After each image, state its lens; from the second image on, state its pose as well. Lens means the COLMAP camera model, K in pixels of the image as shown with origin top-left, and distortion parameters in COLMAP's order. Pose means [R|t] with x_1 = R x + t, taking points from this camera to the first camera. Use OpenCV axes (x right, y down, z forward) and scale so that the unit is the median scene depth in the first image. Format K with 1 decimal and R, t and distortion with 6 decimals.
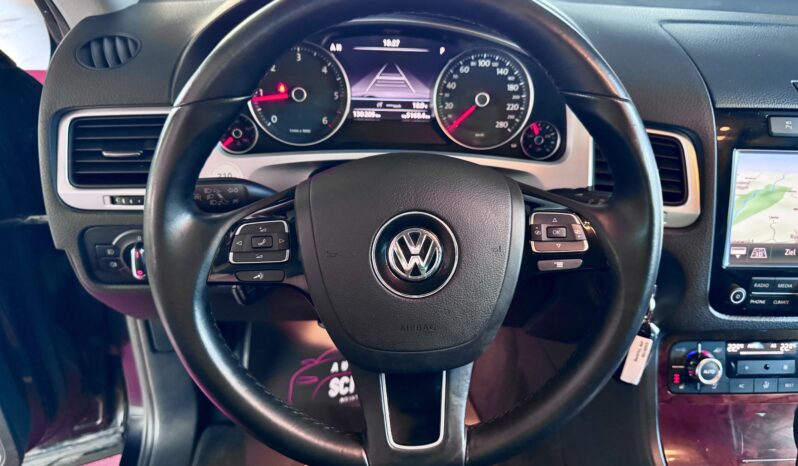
lens RADIAL K [[558.8, 0, 399.0], [0, 558.8, 233.0], [0, 0, 1]] dist [0.066606, -0.140299]
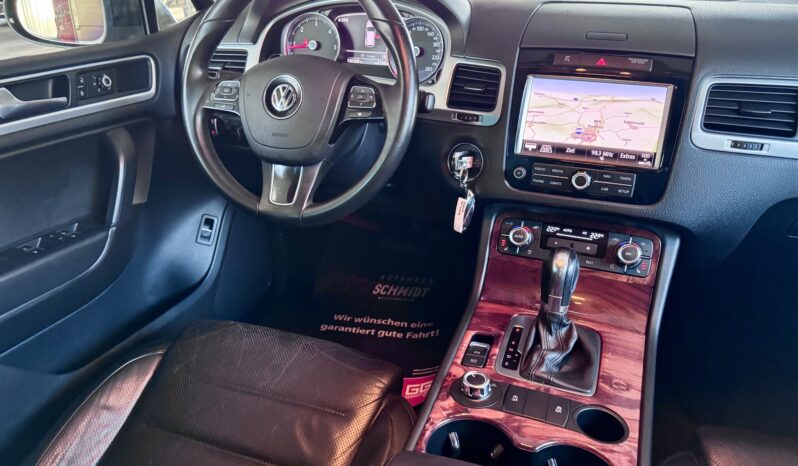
lens RADIAL K [[558.8, 0, 399.0], [0, 558.8, 233.0], [0, 0, 1]] dist [0.066606, -0.140299]
pose [[0.906647, 0.142531, -0.397085, 0.904161], [-0.170195, 0.984784, -0.035117, 0.366070], [0.386037, 0.099420, 0.917110, -0.457821]]
